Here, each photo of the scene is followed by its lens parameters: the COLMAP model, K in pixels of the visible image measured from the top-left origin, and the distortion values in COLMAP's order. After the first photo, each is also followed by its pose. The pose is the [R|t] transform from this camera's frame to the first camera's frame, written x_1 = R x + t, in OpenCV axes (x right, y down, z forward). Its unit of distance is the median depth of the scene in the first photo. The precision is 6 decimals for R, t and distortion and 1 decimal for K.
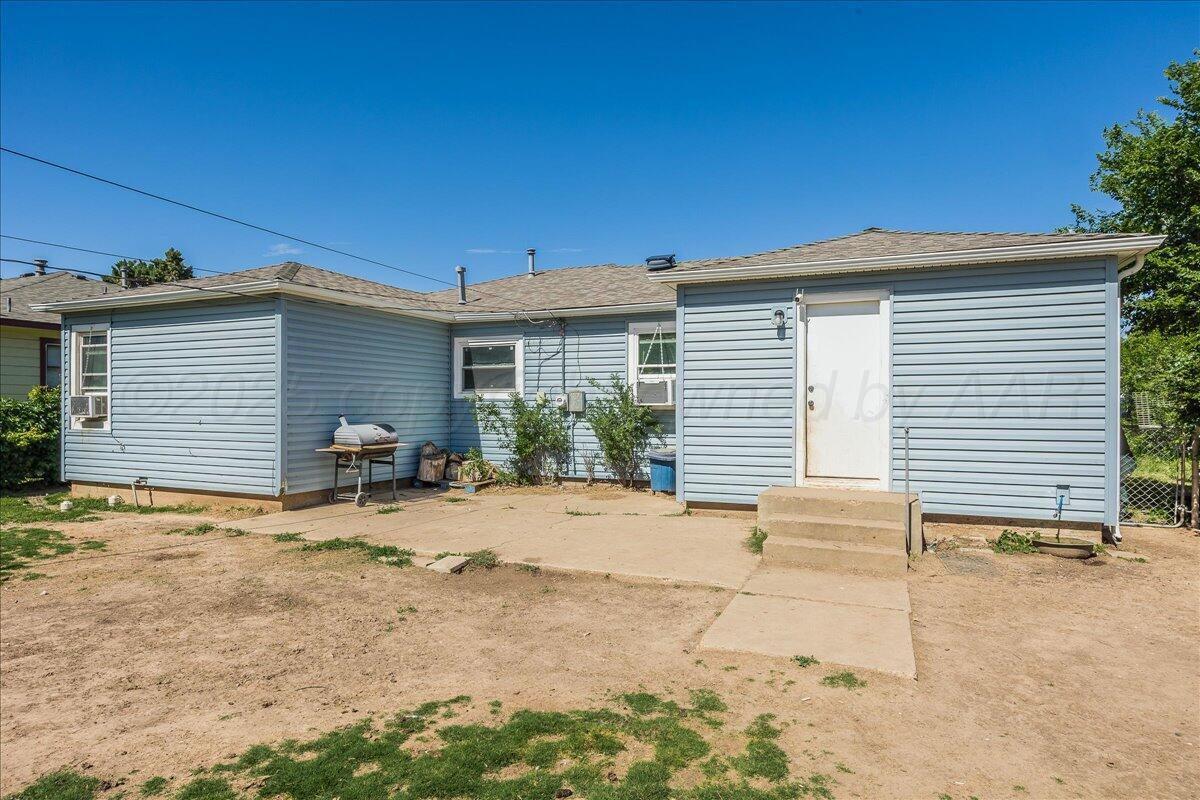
lens RADIAL K [[719.1, 0, 600.0], [0, 719.1, 400.0], [0, 0, 1]] dist [-0.001875, -0.000075]
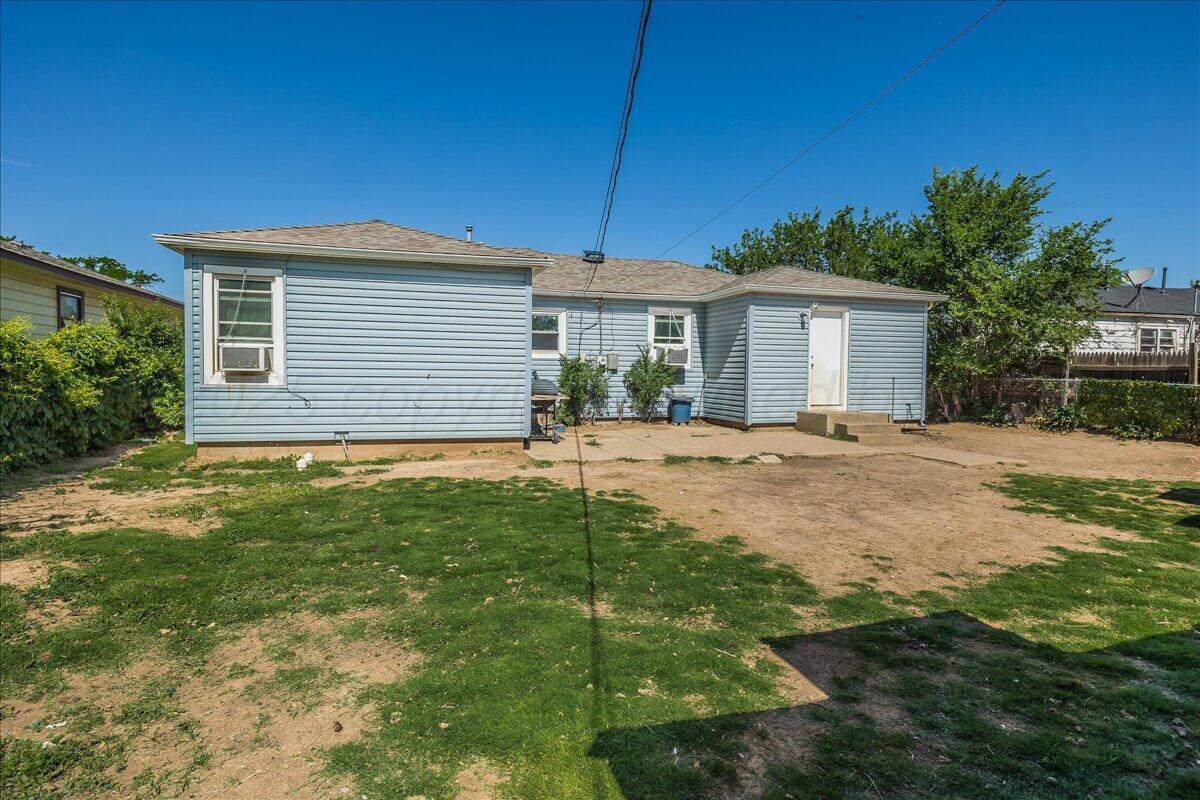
lens RADIAL K [[719.1, 0, 600.0], [0, 719.1, 400.0], [0, 0, 1]] dist [-0.001875, -0.000075]
pose [[0.723637, -0.021671, 0.689841, -0.999345], [-0.015000, 0.998777, 0.047111, 0.011195], [-0.690018, -0.044439, 0.722427, 0.036858]]
